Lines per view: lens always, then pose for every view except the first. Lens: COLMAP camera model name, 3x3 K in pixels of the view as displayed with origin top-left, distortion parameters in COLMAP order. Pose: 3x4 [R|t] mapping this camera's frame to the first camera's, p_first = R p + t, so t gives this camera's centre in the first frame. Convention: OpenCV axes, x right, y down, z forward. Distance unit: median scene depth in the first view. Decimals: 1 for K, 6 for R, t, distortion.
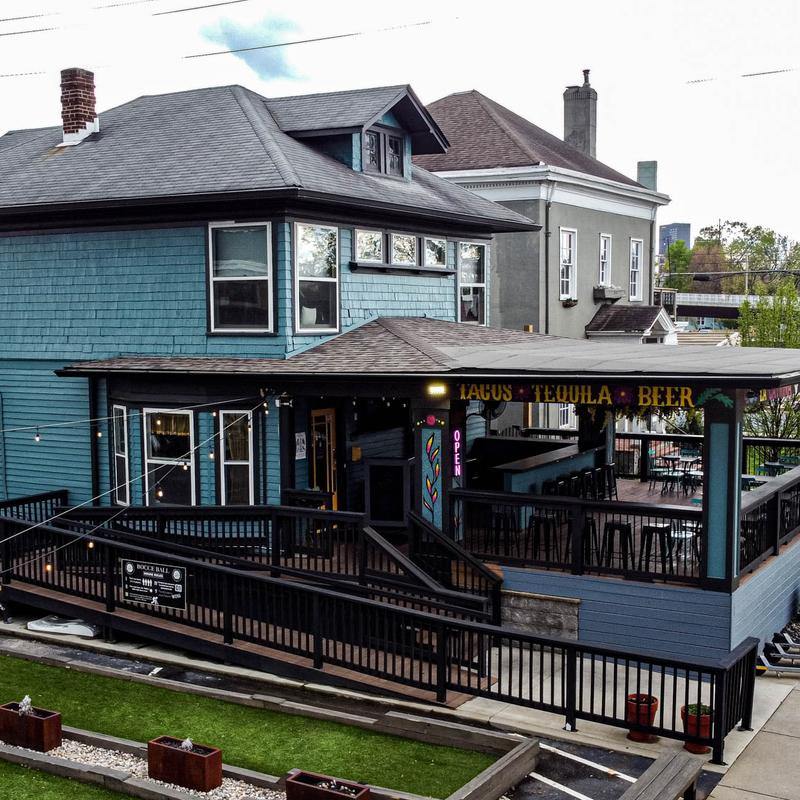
lens RADIAL K [[1171.8, 0, 398.2], [0, 1171.8, 439.4], [0, 0, 1]] dist [0.042606, -0.017226]
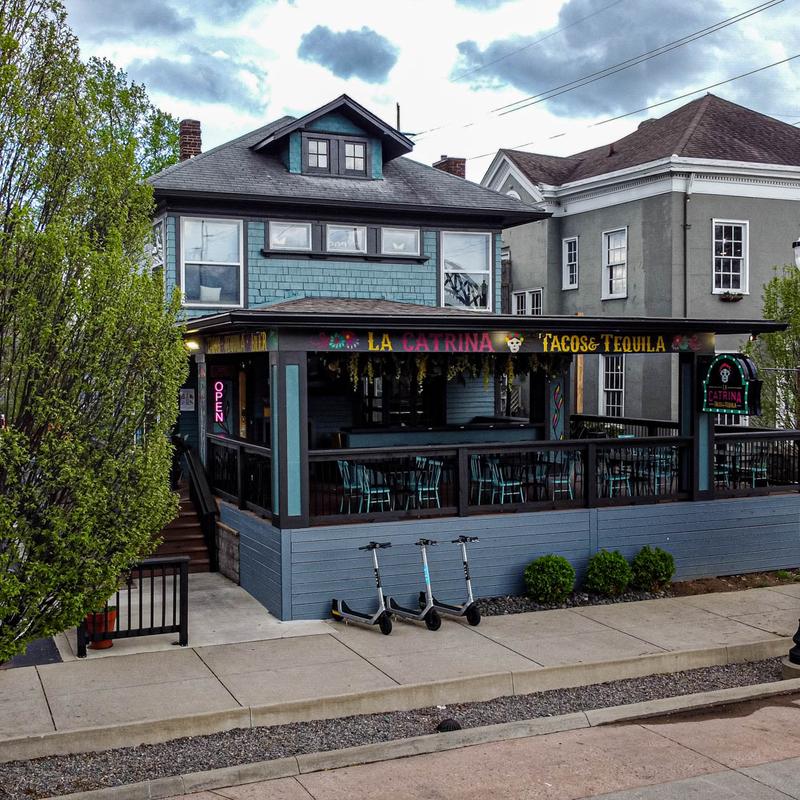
lens RADIAL K [[1073.2, 0, 400.0], [0, 1073.2, 400.0], [0, 0, 1]] dist [0.035884, -0.055920]
pose [[0.808609, 0.022698, -0.587909, 0.750510], [-0.063544, 0.996779, -0.048916, 0.046336], [0.584905, 0.076912, 0.807447, 0.234813]]
